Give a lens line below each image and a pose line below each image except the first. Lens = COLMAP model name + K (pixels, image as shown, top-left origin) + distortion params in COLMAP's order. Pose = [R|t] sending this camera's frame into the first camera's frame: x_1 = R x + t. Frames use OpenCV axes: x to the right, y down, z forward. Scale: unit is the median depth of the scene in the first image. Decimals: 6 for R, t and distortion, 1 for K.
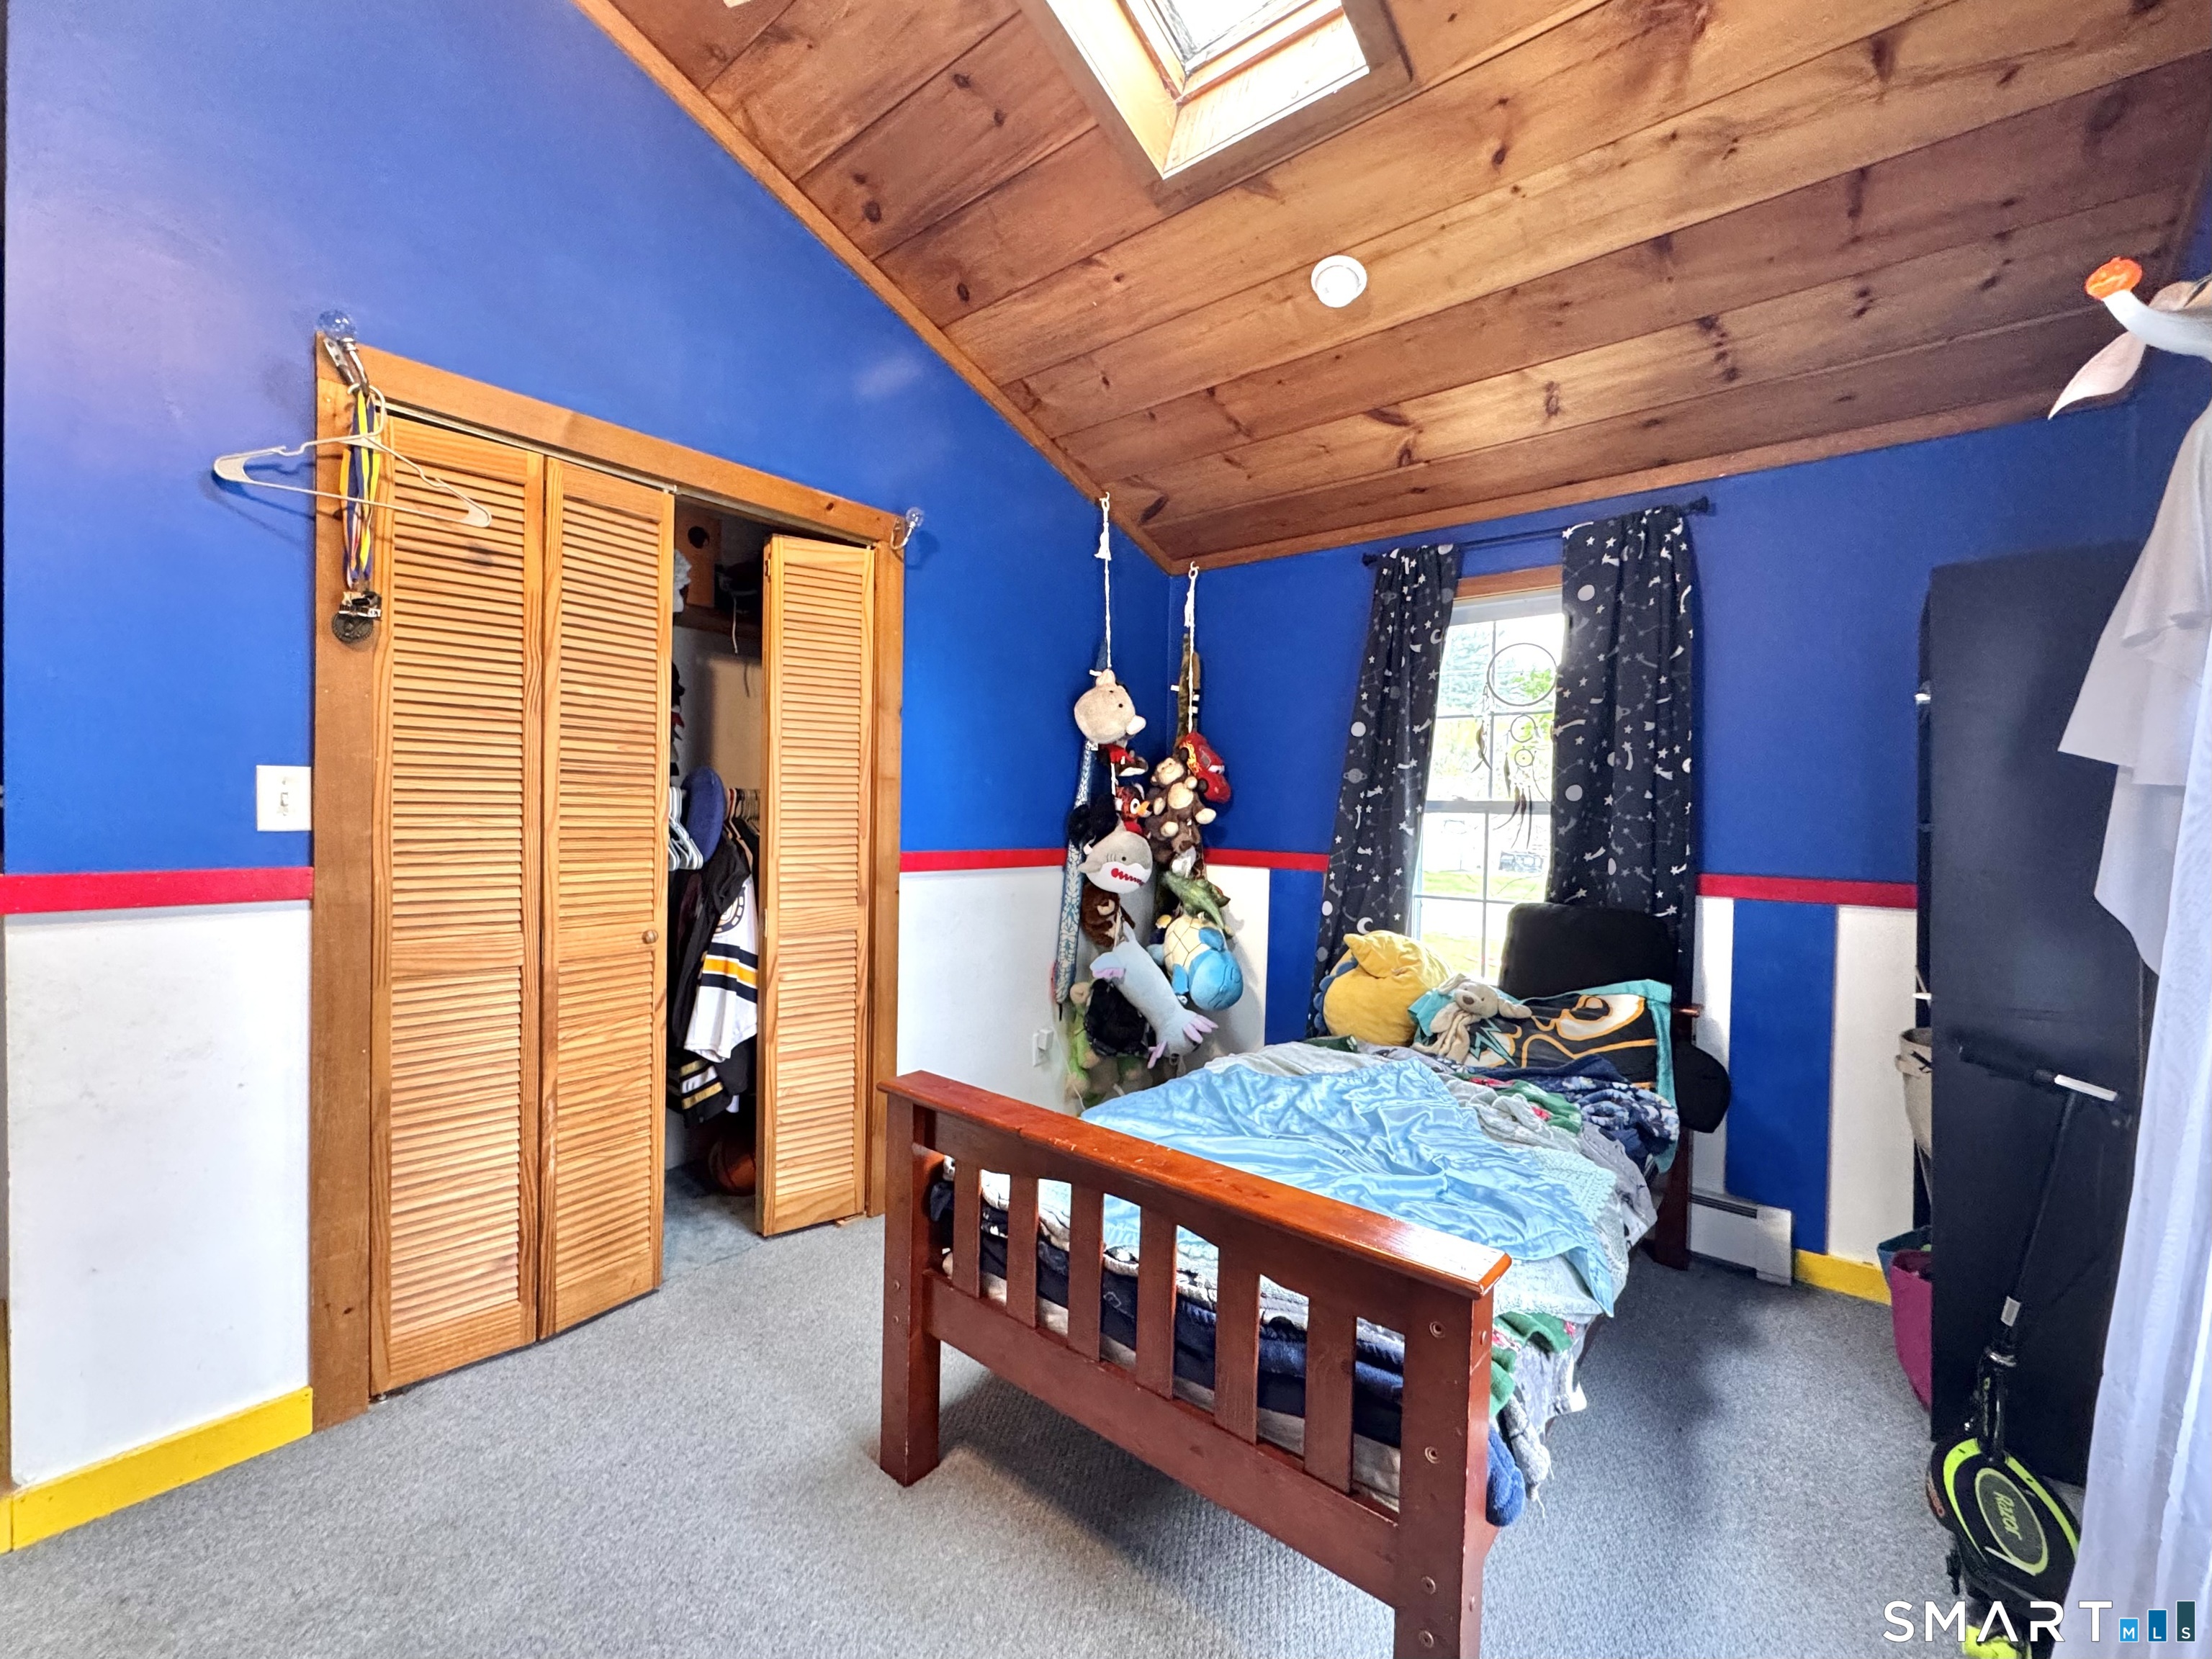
lens RADIAL K [[892.5, 0, 1078.5], [0, 892.5, 823.0], [0, 0, 1]] dist [-0.014477, -0.000028]
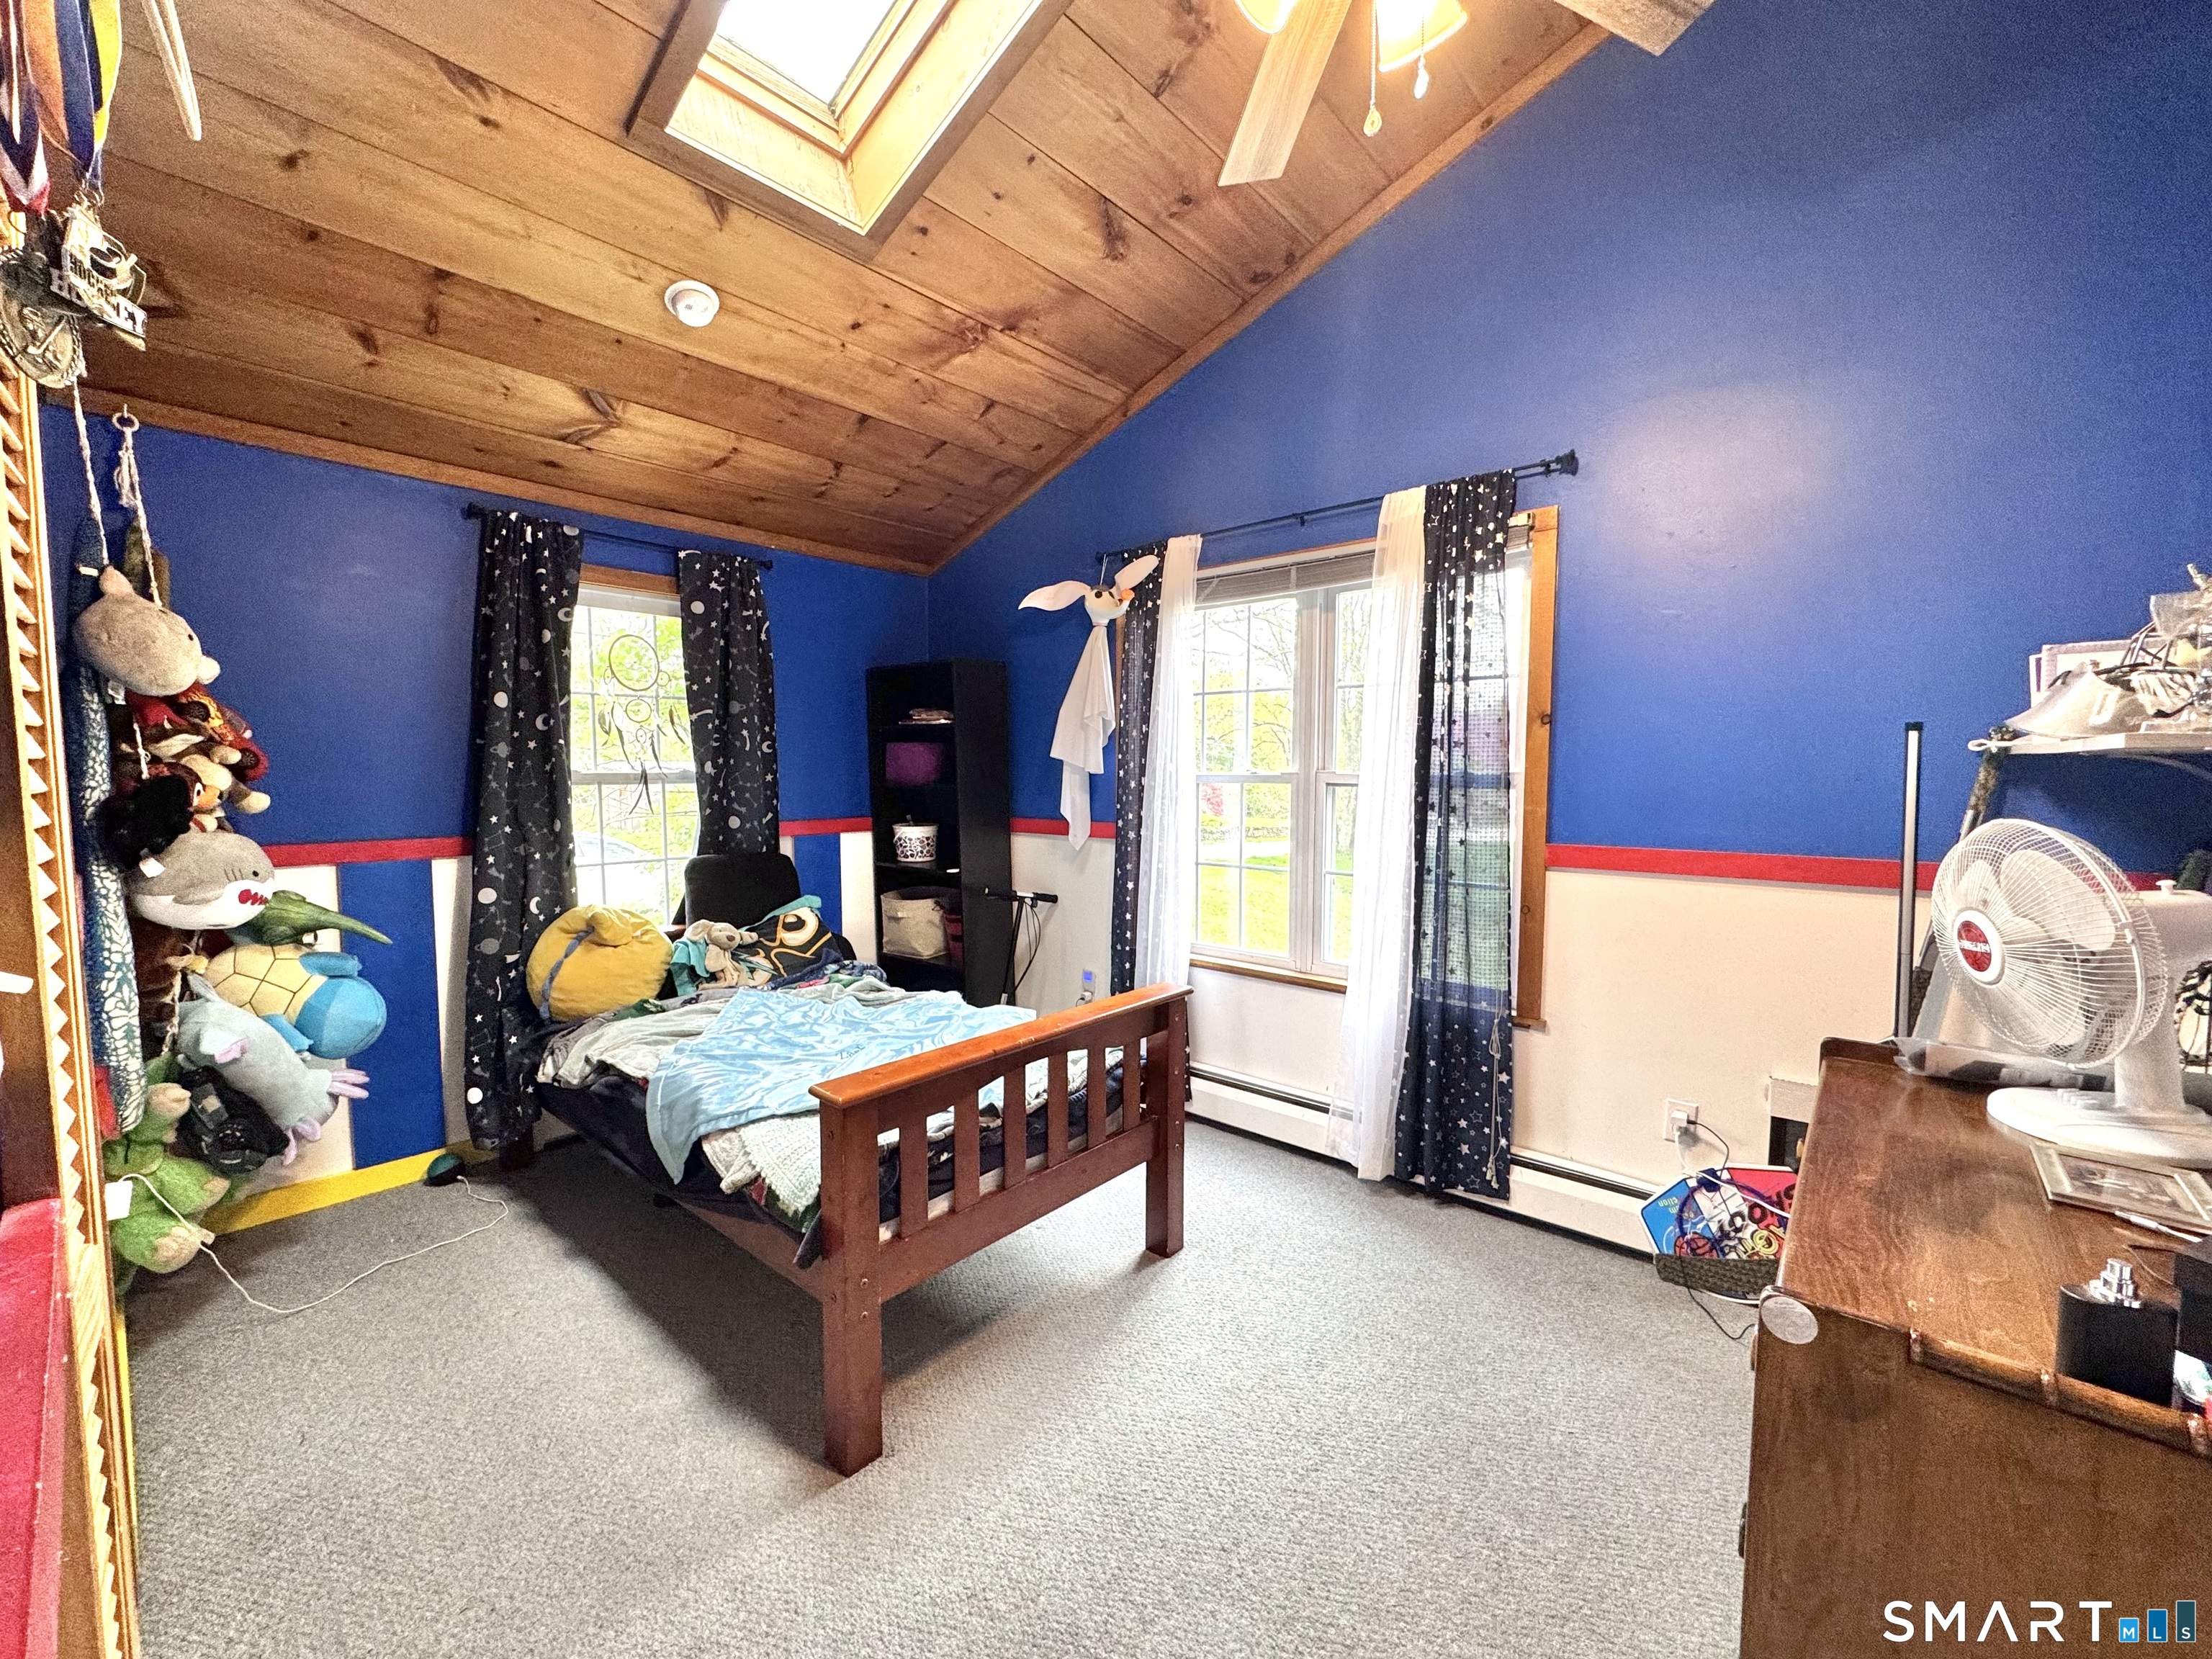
lens RADIAL K [[892.5, 0, 1078.5], [0, 892.5, 823.0], [0, 0, 1]] dist [-0.014477, -0.000028]
pose [[0.027432, -0.084588, 0.996038, -0.728275], [0.013827, 0.996350, 0.084234, -0.055977], [-0.999528, 0.011461, 0.028502, 0.447257]]
